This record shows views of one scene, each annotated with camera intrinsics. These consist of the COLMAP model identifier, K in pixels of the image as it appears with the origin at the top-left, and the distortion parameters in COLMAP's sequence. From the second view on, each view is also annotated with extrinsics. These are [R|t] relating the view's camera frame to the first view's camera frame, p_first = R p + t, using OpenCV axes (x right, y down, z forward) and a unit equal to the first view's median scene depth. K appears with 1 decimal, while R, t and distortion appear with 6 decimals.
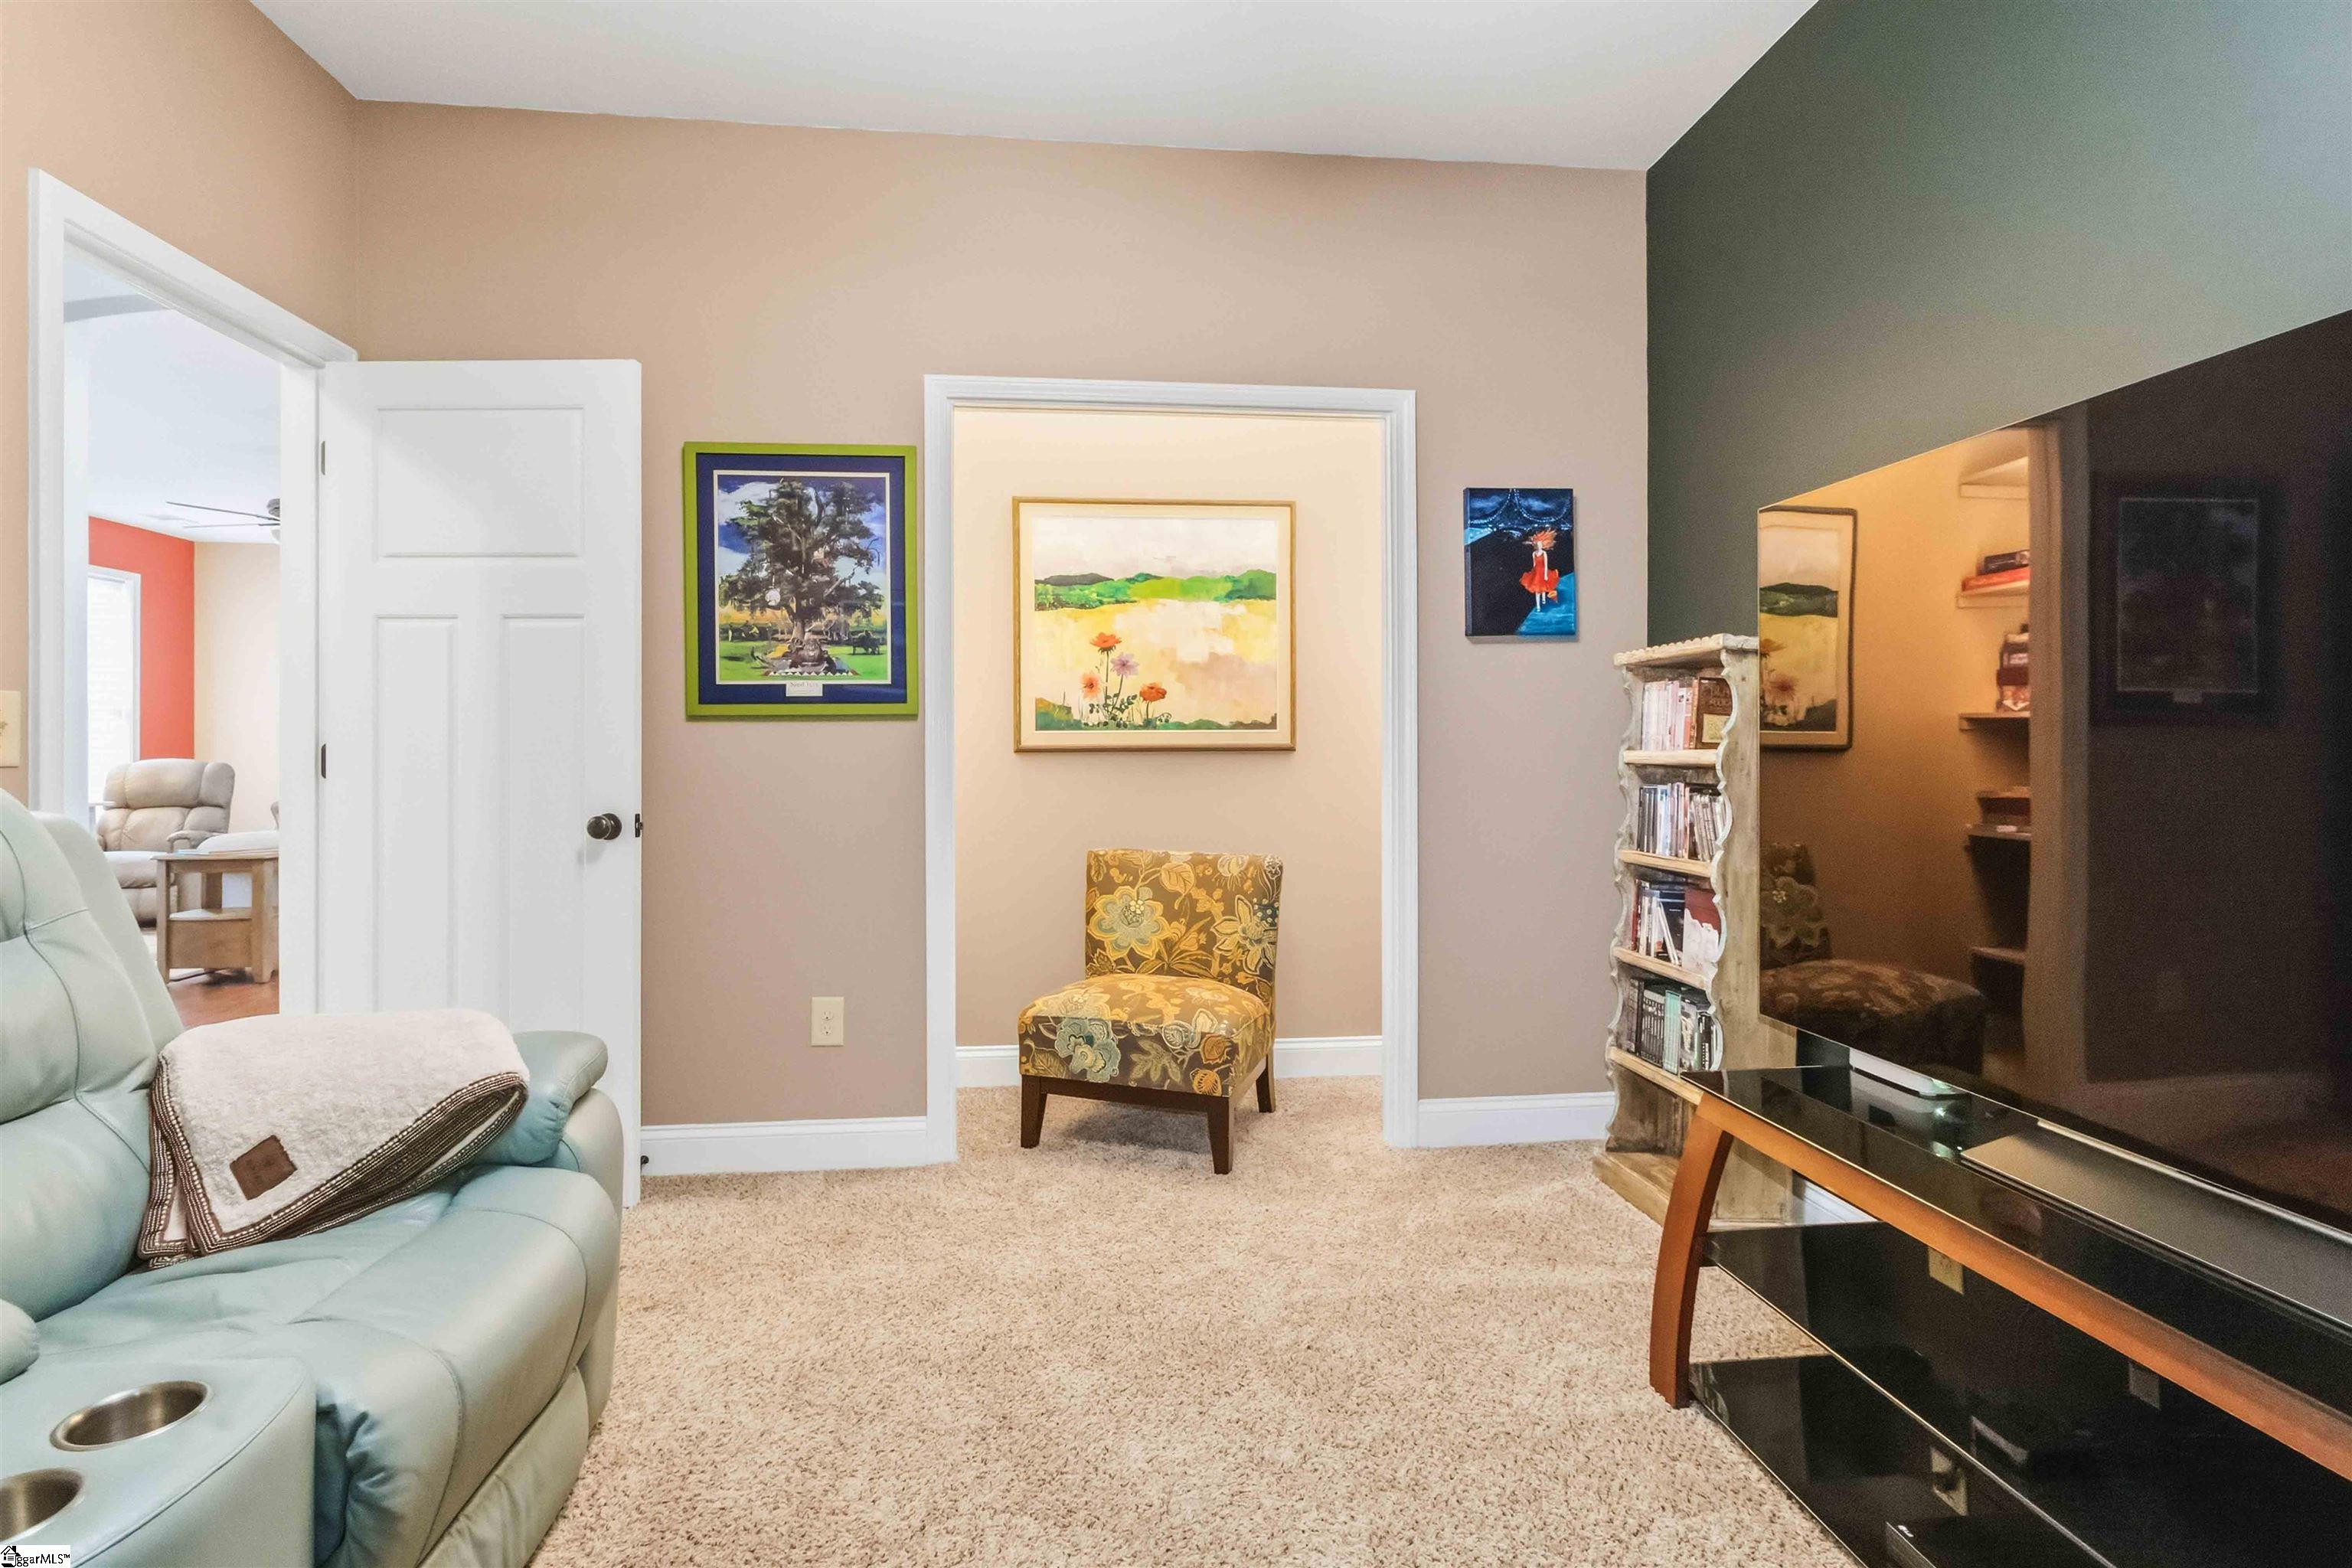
lens RADIAL K [[1131.0, 0, 1174.8], [0, 1131.0, 746.8], [0, 0, 1]] dist [0.003641, 0.001036]
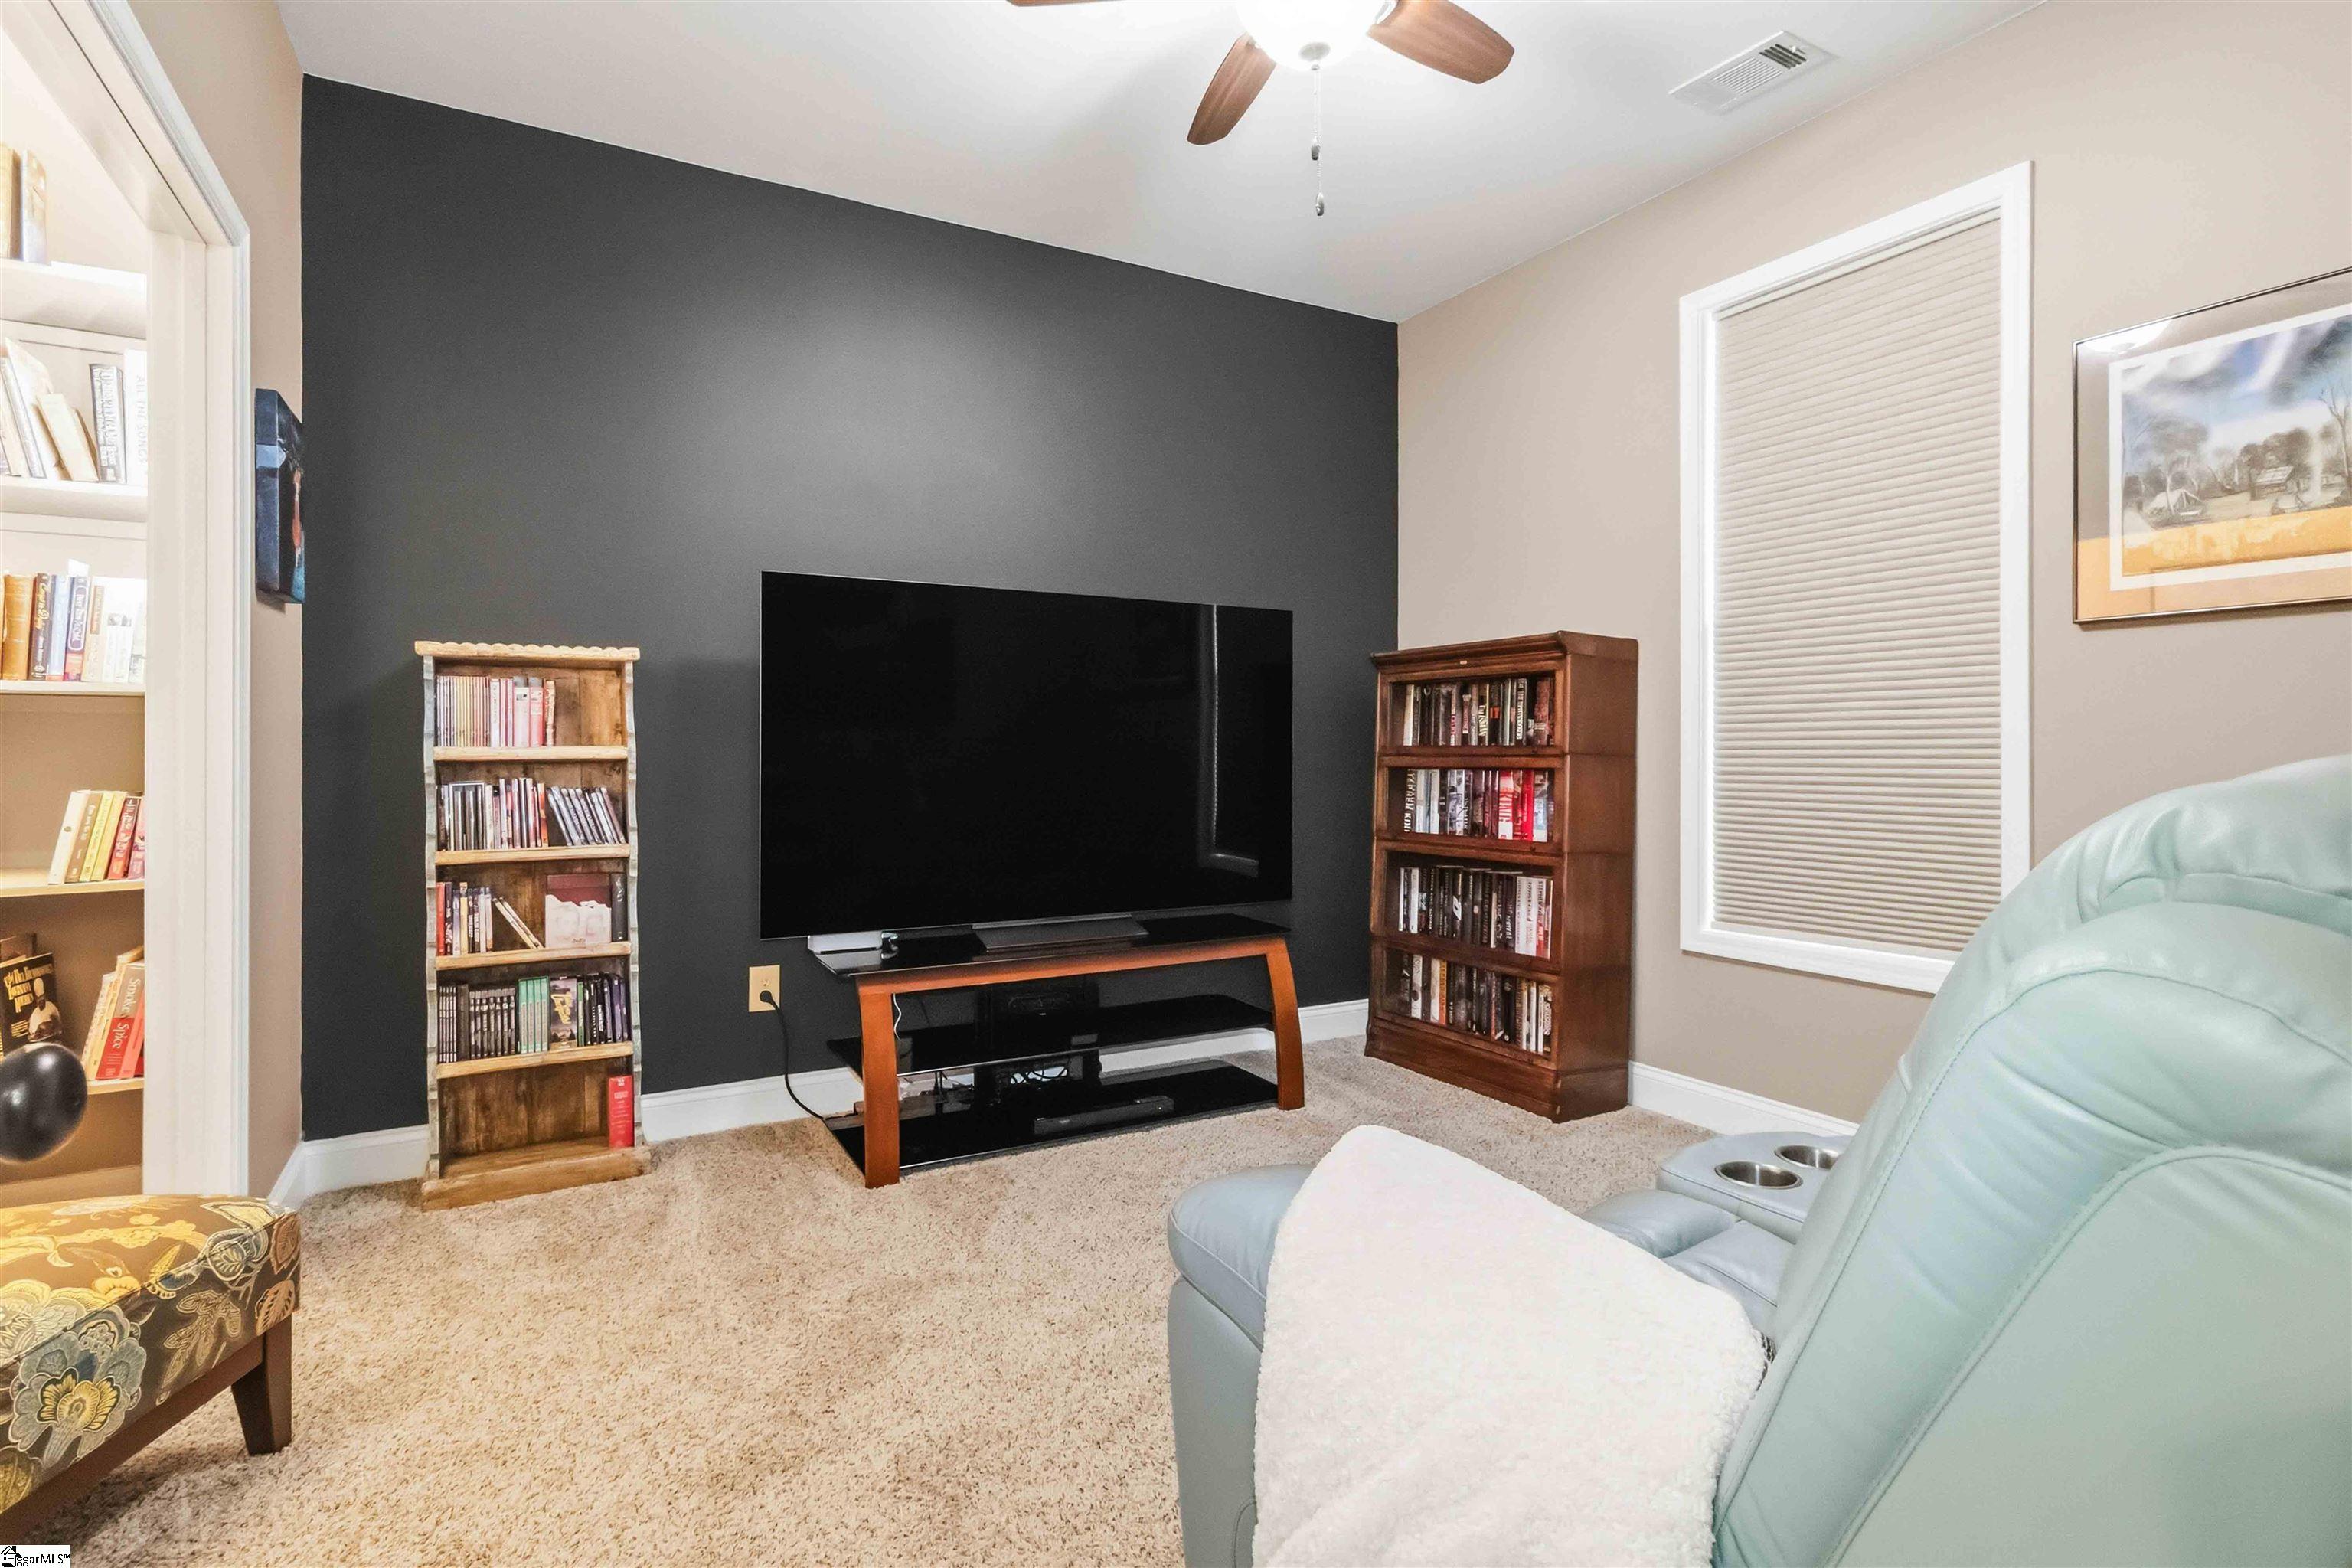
lens RADIAL K [[1131.0, 0, 1174.8], [0, 1131.0, 746.8], [0, 0, 1]] dist [0.003641, 0.001036]
pose [[-0.390947, 0.004390, 0.920403, -0.755260], [0.000241, 0.999989, -0.004667, 0.008577], [-0.920413, -0.001603, -0.390944, 0.860254]]
